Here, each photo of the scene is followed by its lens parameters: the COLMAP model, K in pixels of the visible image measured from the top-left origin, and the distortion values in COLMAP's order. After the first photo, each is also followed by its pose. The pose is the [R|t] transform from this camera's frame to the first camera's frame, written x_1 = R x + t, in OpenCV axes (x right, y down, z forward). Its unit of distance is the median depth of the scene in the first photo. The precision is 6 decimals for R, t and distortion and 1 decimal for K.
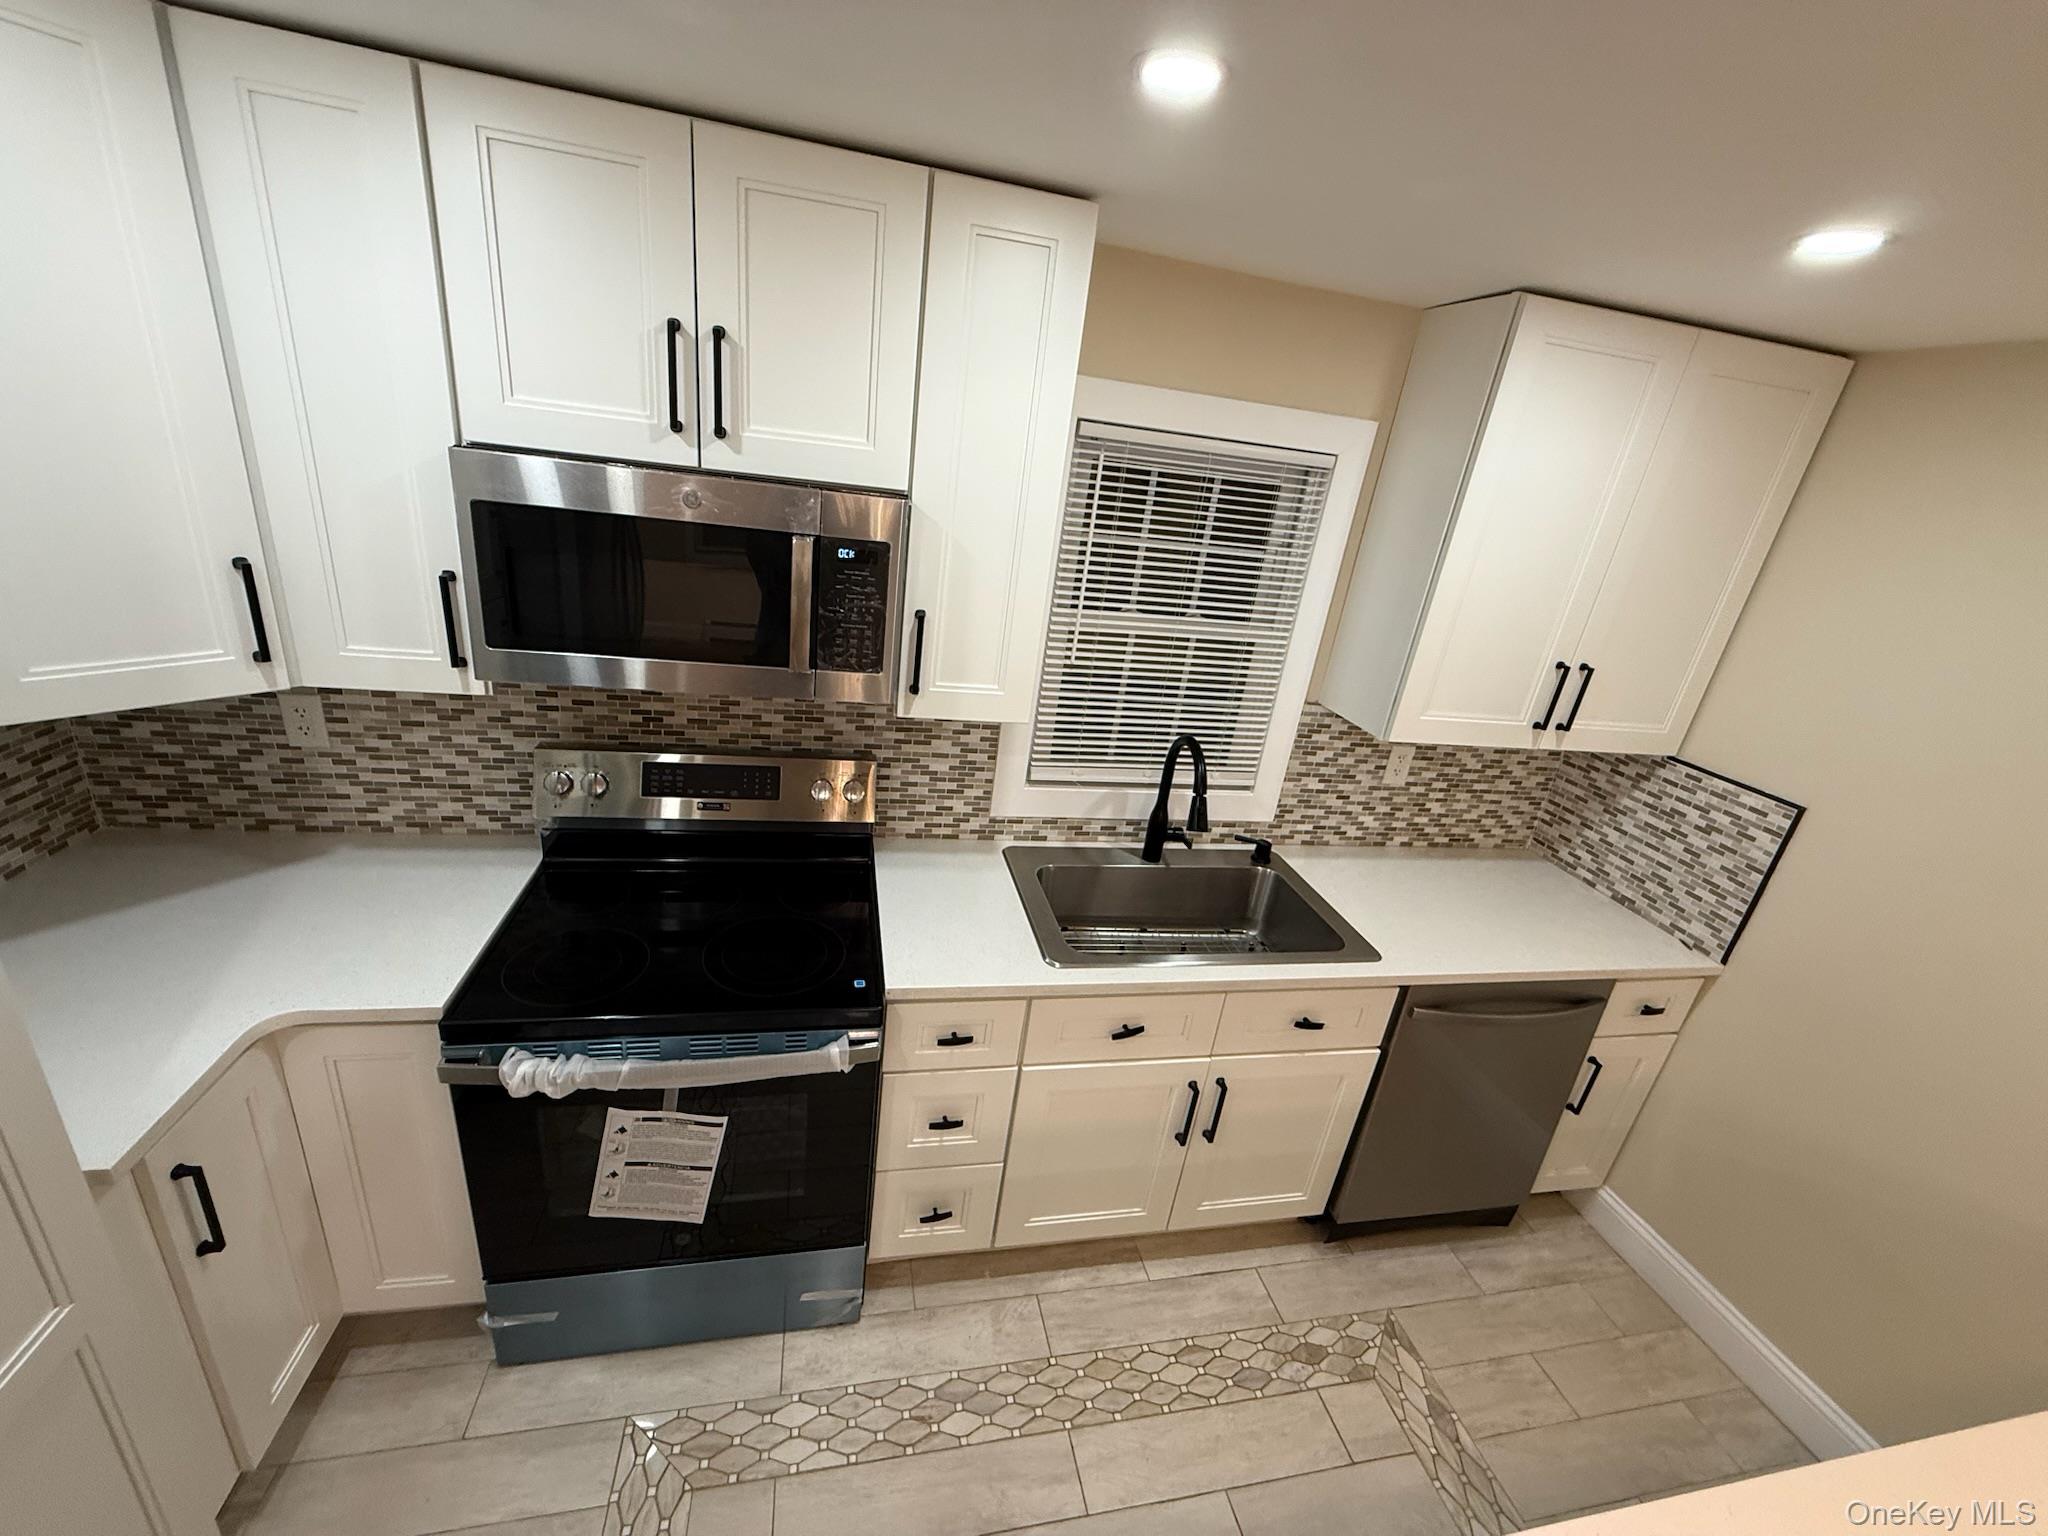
lens RADIAL K [[817.7, 0, 1019.9], [0, 817.7, 768.9], [0, 0, 1]] dist [0.000836, 0.000128]
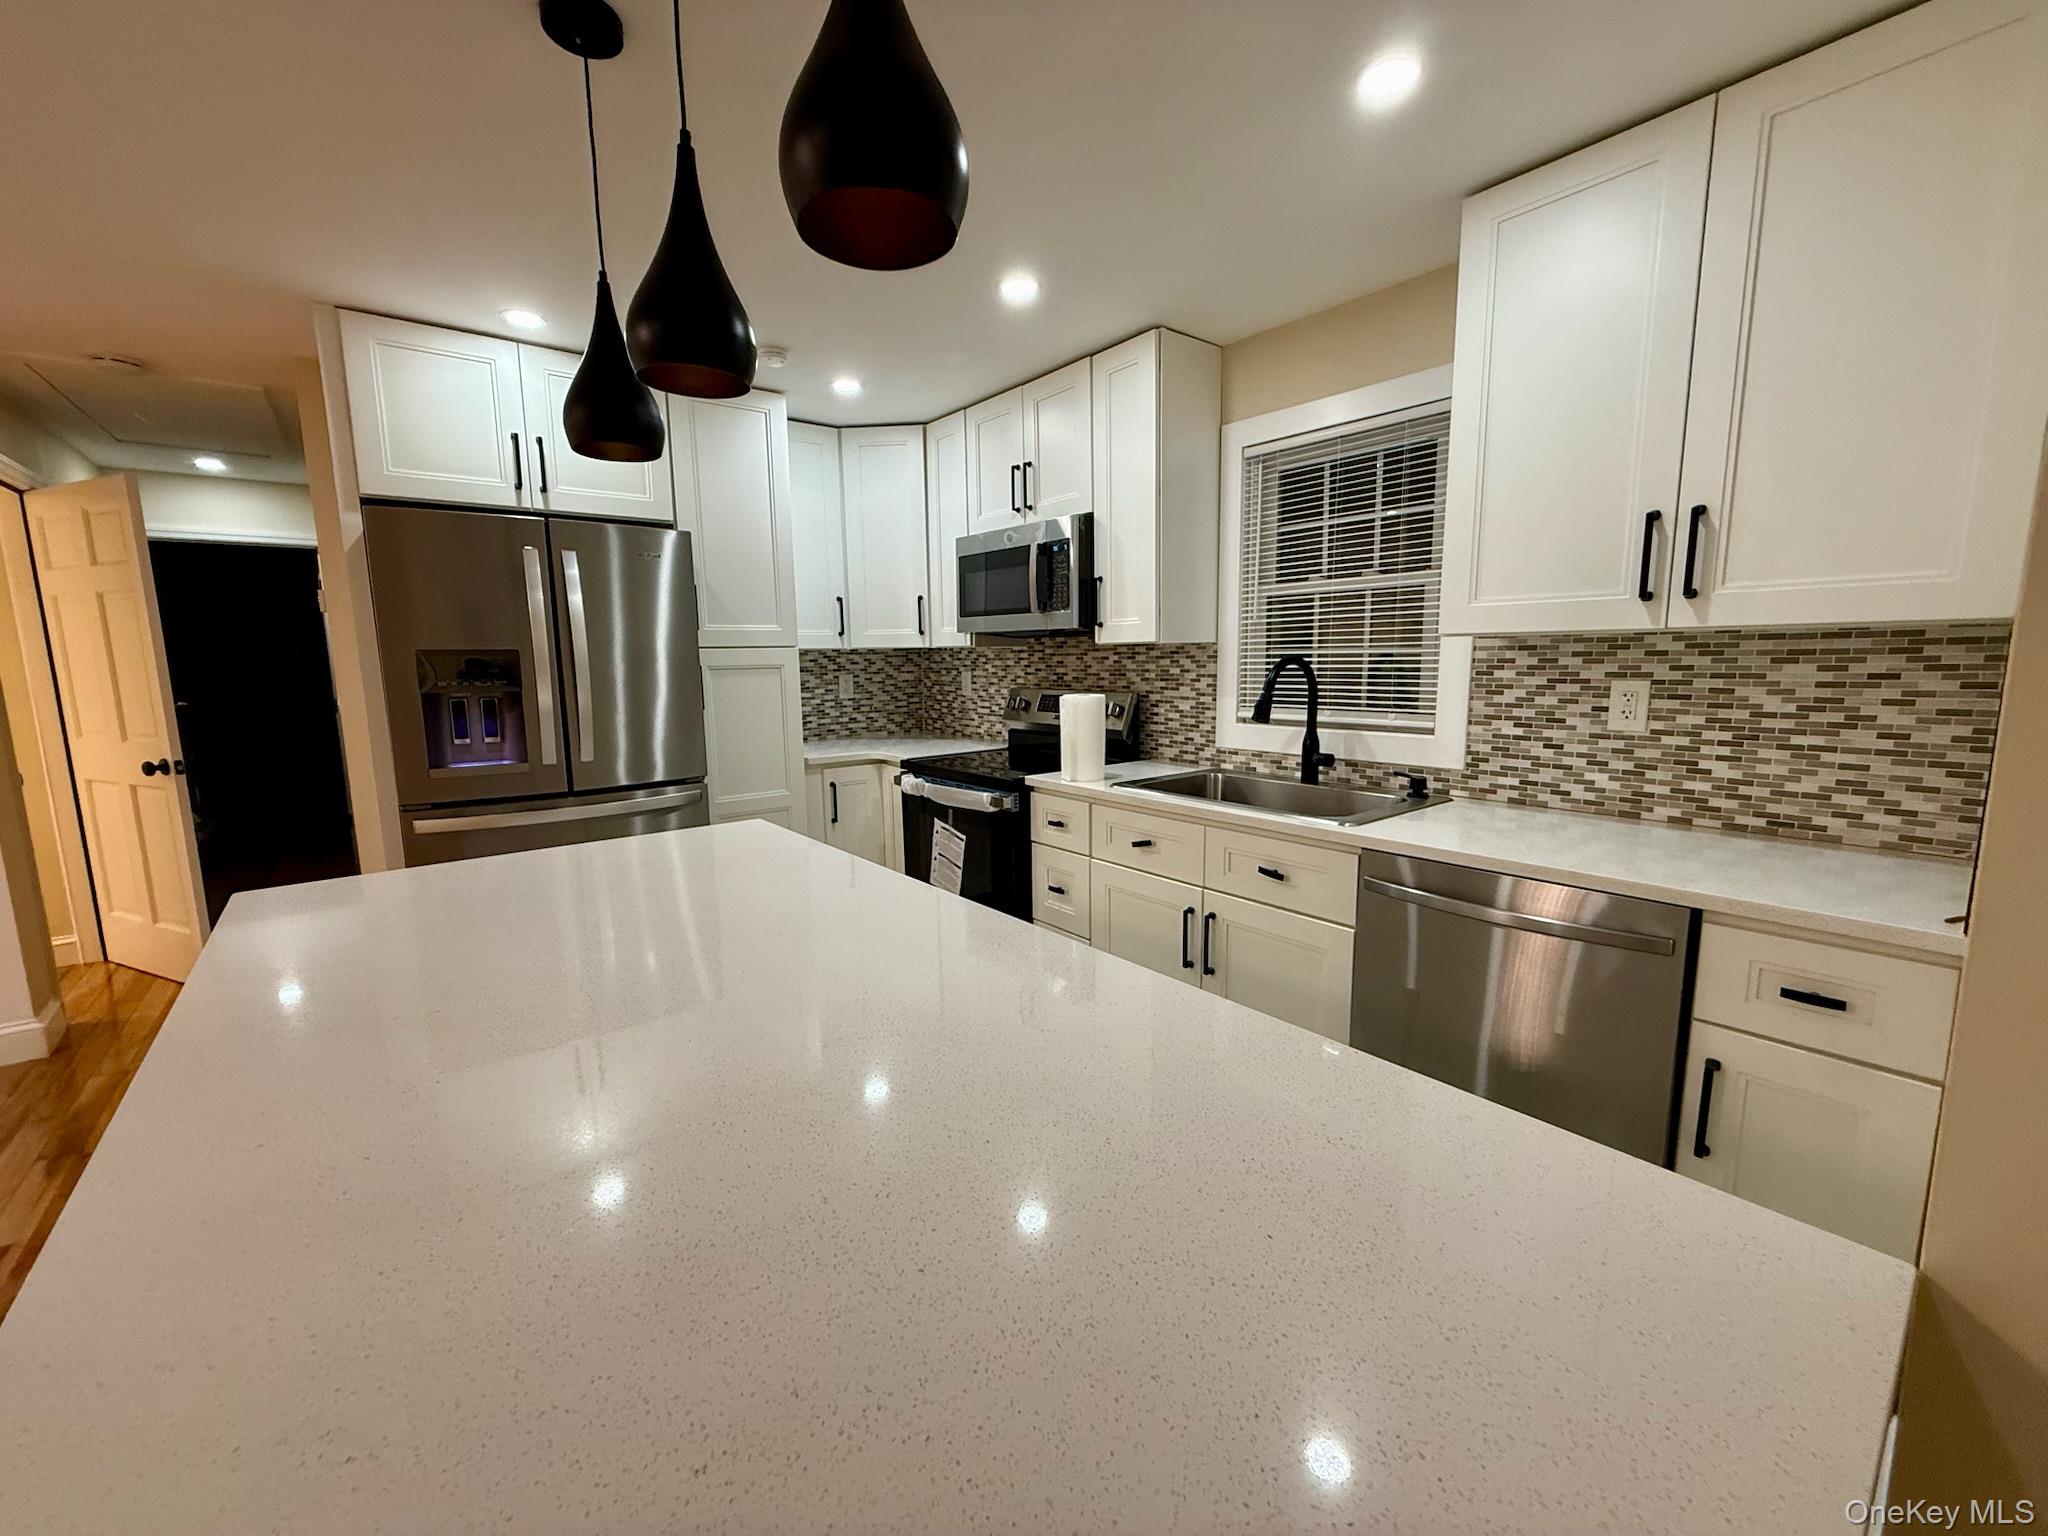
lens RADIAL K [[816.3, 0, 1015.4], [0, 816.3, 767.2], [0, 0, 1]] dist [0.001461, -0.000123]
pose [[0.440896, -0.003246, -0.897552, 1.072027], [-0.262853, 0.955684, -0.132575, 0.372615], [0.858207, 0.294376, 0.420504, 0.183786]]
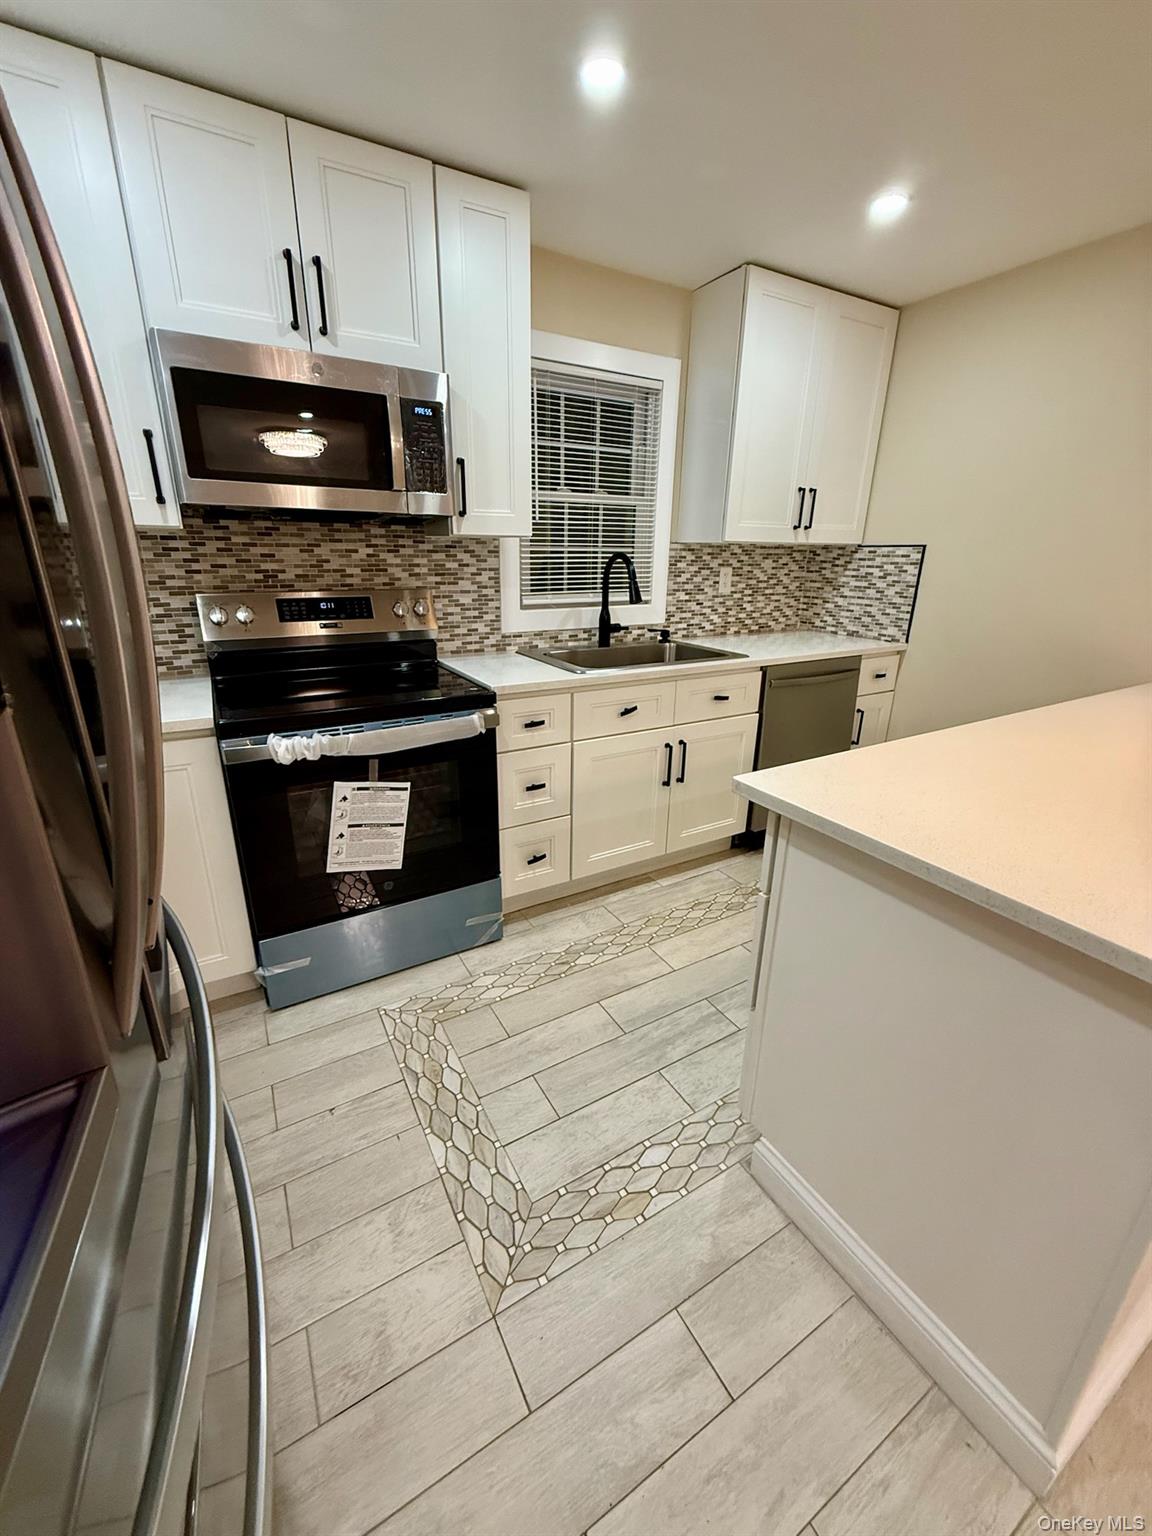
lens RADIAL K [[612.2, 0, 577.8], [0, 612.2, 761.1], [0, 0, 1]] dist [0.001461, -0.000123]
pose [[0.944611, -0.204542, 0.256658, -0.261009], [0.209810, 0.977717, 0.006994, 0.334704], [-0.252369, 0.047242, 0.966477, -0.146538]]
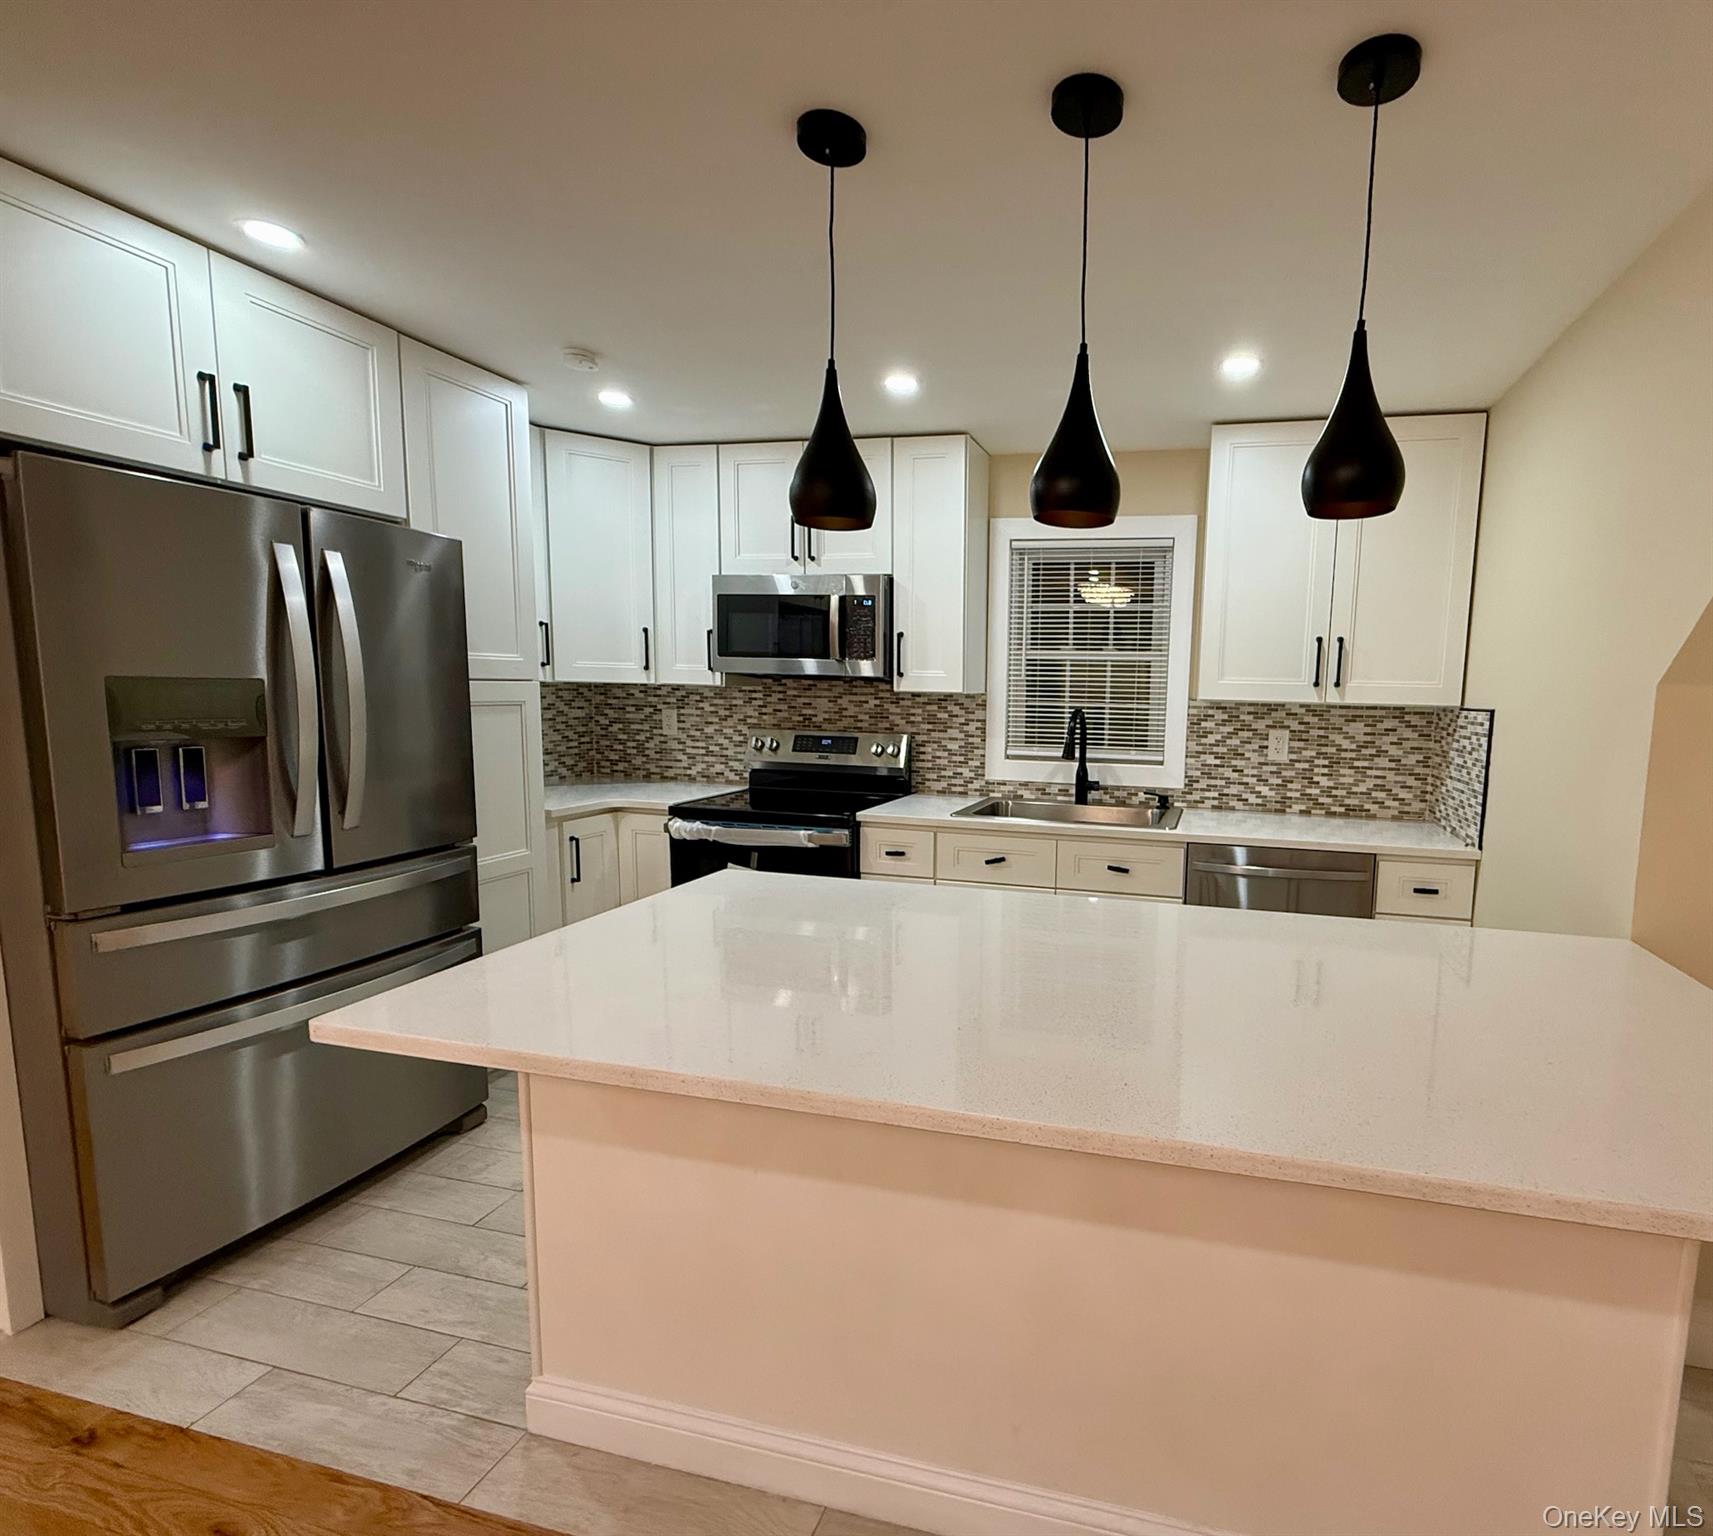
lens RADIAL K [[834.5, 0, 1037.5], [0, 834.5, 782.0], [0, 0, 1]] dist [0.002405, 0.000392]
pose [[0.906430, -0.050920, -0.419275, 0.787967], [-0.071821, 0.959665, -0.271819, 0.530946], [0.416205, 0.276498, 0.866212, -0.395756]]
